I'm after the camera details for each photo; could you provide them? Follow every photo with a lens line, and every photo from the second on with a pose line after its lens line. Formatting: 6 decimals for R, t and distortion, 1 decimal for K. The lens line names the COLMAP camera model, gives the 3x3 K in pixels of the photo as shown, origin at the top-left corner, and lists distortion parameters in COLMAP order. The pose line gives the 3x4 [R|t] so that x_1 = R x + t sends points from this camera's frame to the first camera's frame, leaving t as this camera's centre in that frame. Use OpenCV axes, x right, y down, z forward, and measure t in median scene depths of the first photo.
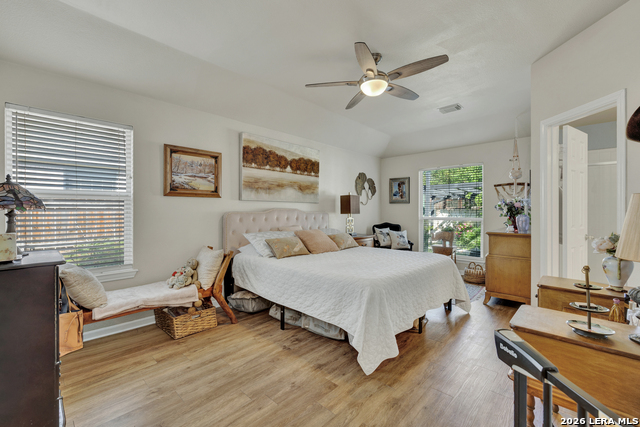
lens RADIAL K [[279.7, 0, 320.4], [0, 279.7, 210.8], [0, 0, 1]] dist [0.001398, 0.000347]
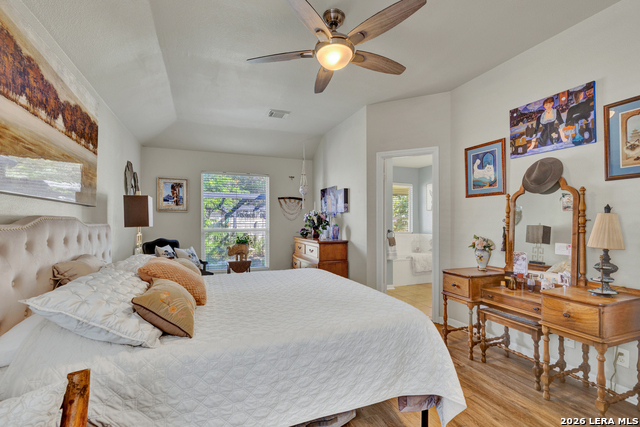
lens RADIAL K [[279.7, 0, 320.6], [0, 279.7, 216.9], [0, 0, 1]] dist [0.001398, 0.000347]
pose [[0.419893, 0.012907, 0.907482, -0.288399], [0.002872, 0.999875, -0.015551, -0.000186], [-0.907569, 0.009136, 0.419804, 0.413141]]
